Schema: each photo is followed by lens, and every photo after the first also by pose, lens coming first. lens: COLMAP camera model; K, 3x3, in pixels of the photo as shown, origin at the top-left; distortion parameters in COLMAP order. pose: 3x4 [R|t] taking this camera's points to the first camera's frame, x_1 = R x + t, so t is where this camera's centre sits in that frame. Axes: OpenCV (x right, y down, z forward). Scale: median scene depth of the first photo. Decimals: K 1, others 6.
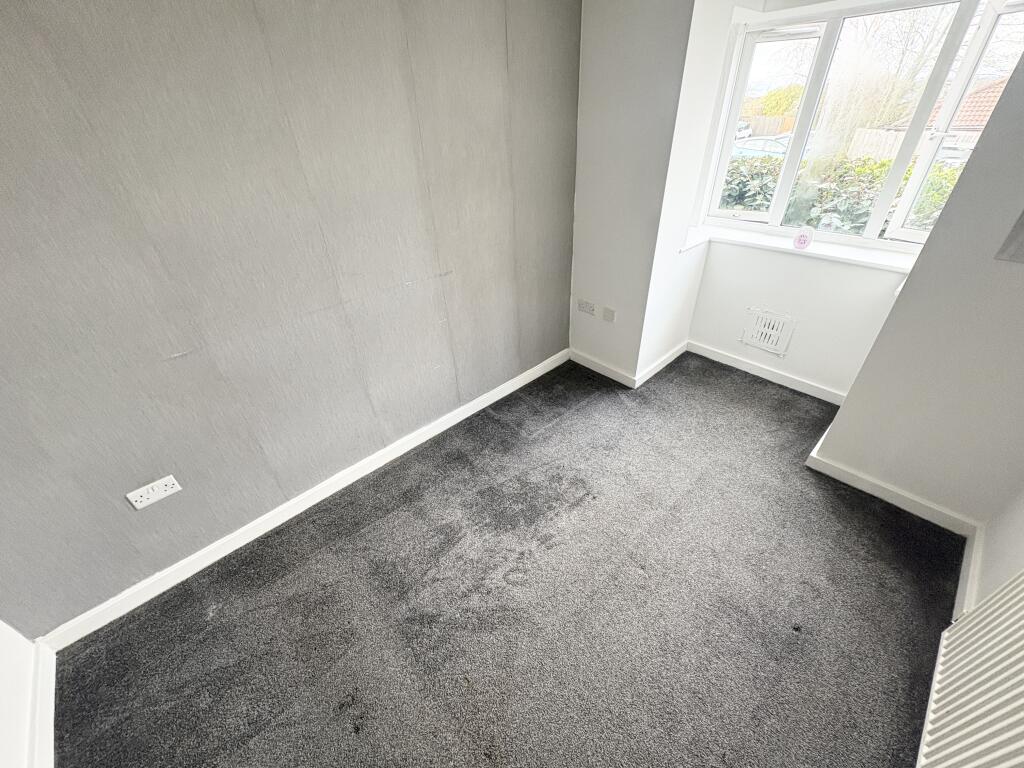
lens RADIAL K [[404.9, 0, 512.0], [0, 404.9, 384.0], [0, 0, 1]] dist [-0.001216, -0.000192]
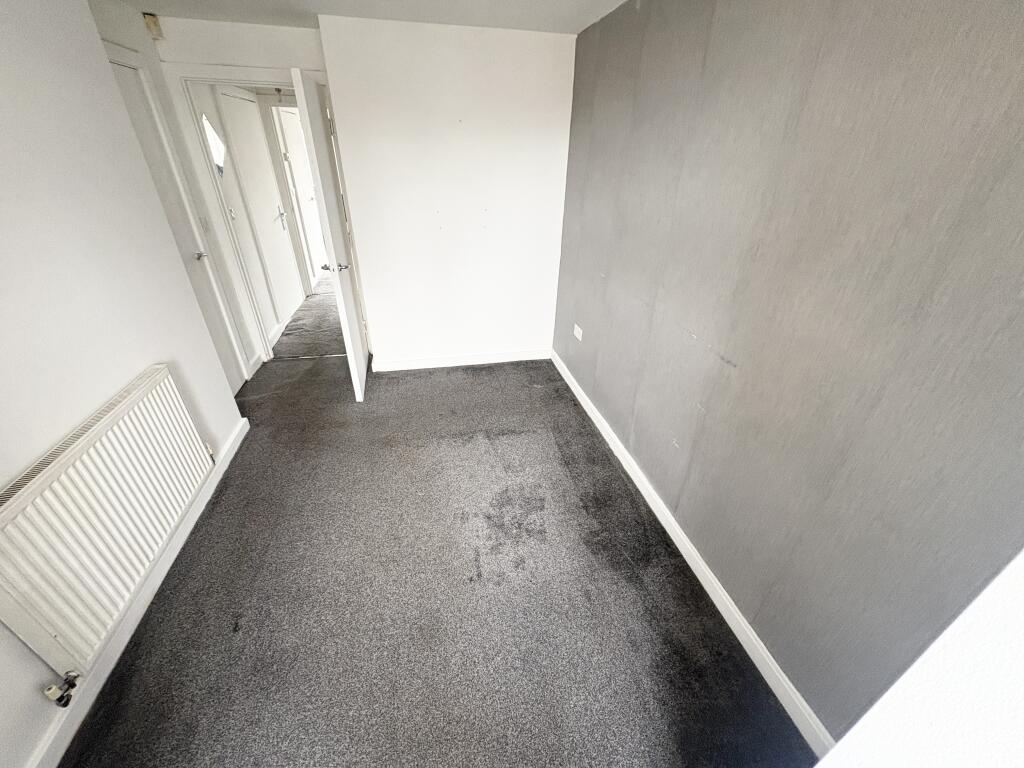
lens RADIAL K [[404.9, 0, 512.0], [0, 404.9, 384.0], [0, 0, 1]] dist [-0.001216, -0.000192]
pose [[-0.520683, 0.450494, -0.725220, 0.576359], [-0.464519, 0.563224, 0.683374, -0.562809], [0.716317, 0.692700, -0.083999, 0.812289]]
